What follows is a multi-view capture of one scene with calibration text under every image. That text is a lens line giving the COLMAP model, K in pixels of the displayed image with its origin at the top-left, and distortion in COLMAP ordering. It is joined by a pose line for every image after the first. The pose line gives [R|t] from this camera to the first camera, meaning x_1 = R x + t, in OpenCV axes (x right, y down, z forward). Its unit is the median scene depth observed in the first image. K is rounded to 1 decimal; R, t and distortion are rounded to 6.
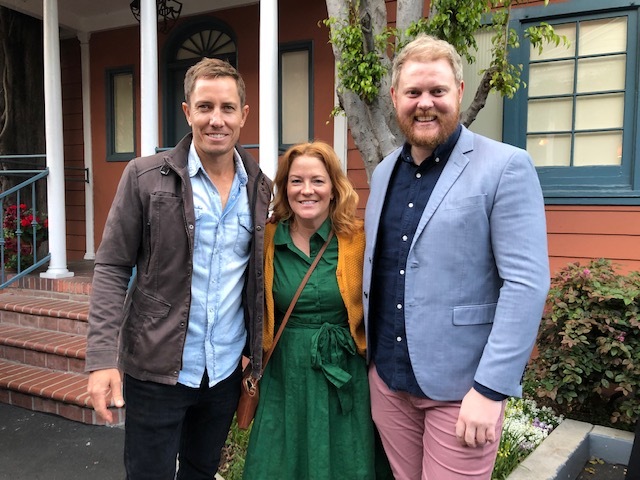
lens RADIAL K [[523.5, 0, 320.1], [0, 523.5, 240.2], [0, 0, 1]] dist [0.007636, 0.010024]
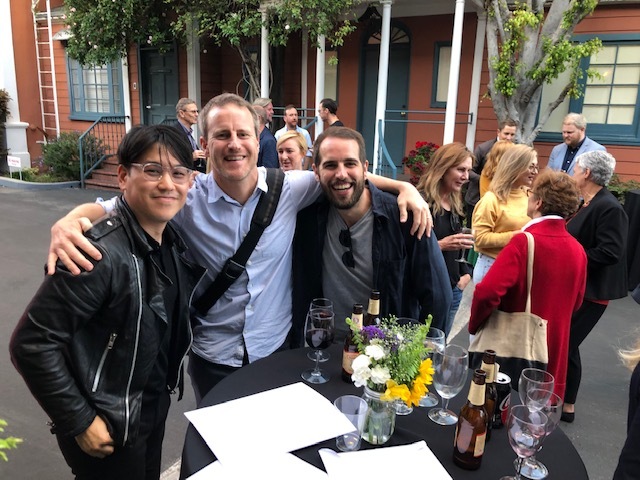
lens RADIAL K [[523.5, 0, 321.0], [0, 523.5, 238.1], [0, 0, 1]] dist [0.007636, 0.010024]
pose [[0.996606, 0.038005, -0.073018, -0.394150], [-0.024972, 0.984822, 0.171762, -0.035063], [0.078437, -0.169356, 0.982429, -1.021205]]
